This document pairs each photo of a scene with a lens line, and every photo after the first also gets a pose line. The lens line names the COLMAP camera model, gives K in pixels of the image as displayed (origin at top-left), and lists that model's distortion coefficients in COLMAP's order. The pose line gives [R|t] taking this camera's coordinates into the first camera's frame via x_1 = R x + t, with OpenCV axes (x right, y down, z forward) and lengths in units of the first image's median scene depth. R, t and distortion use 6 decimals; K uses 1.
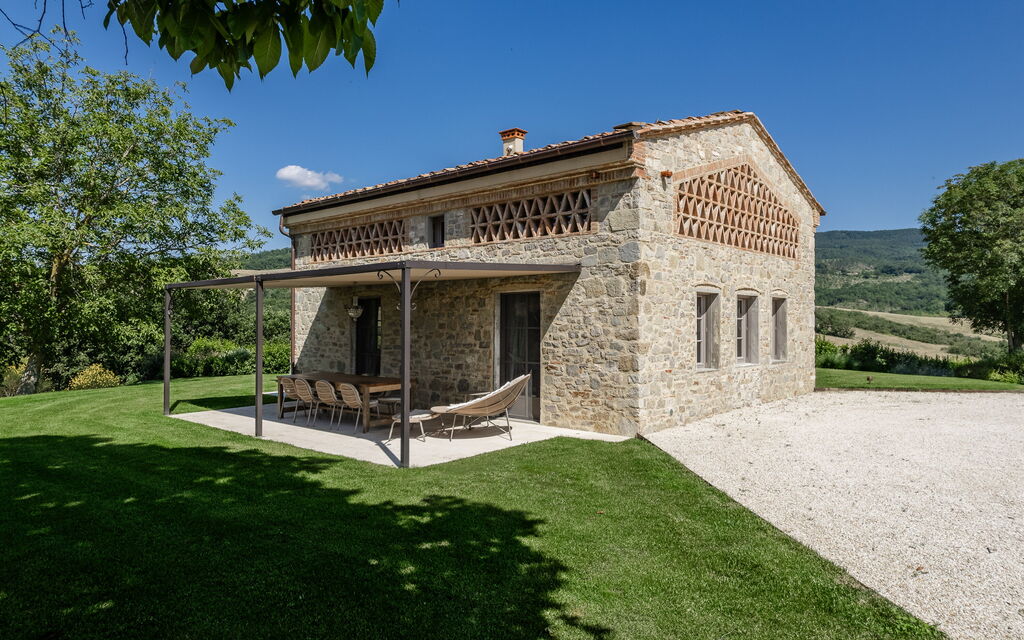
lens RADIAL K [[702.9, 0, 512.0], [0, 702.9, 320.0], [0, 0, 1]] dist [-0.000903, 0.001341]
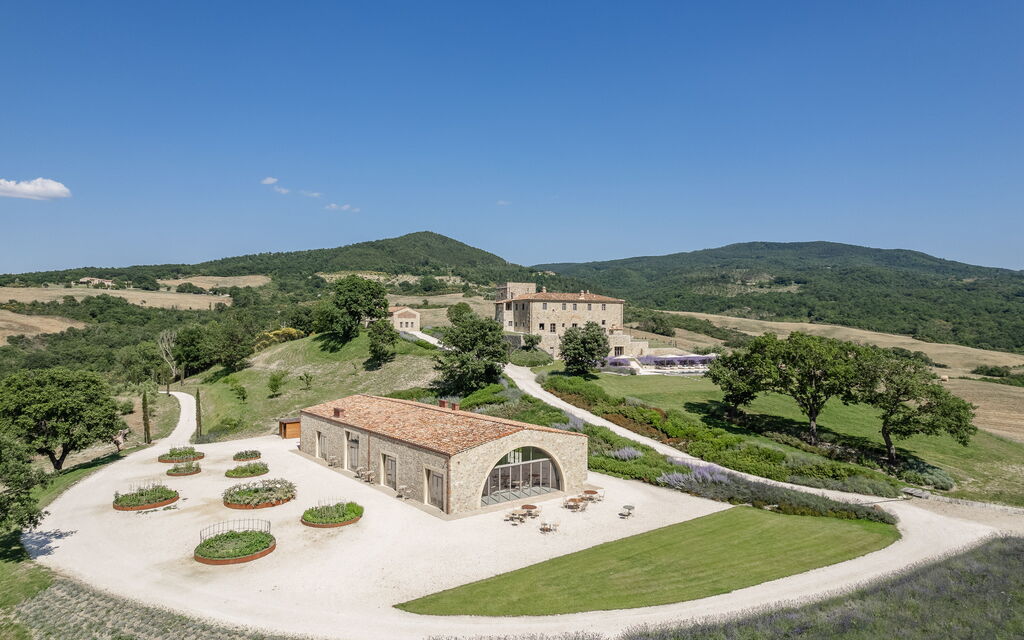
lens RADIAL K [[702.9, 0, 512.0], [0, 702.9, 320.0], [0, 0, 1]] dist [-0.000903, 0.001341]
pose [[0.997591, 0.006383, 0.069082, 0.015363], [-0.006207, 0.999977, -0.002768, -0.000570], [-0.069098, 0.002332, 0.997607, -0.131872]]
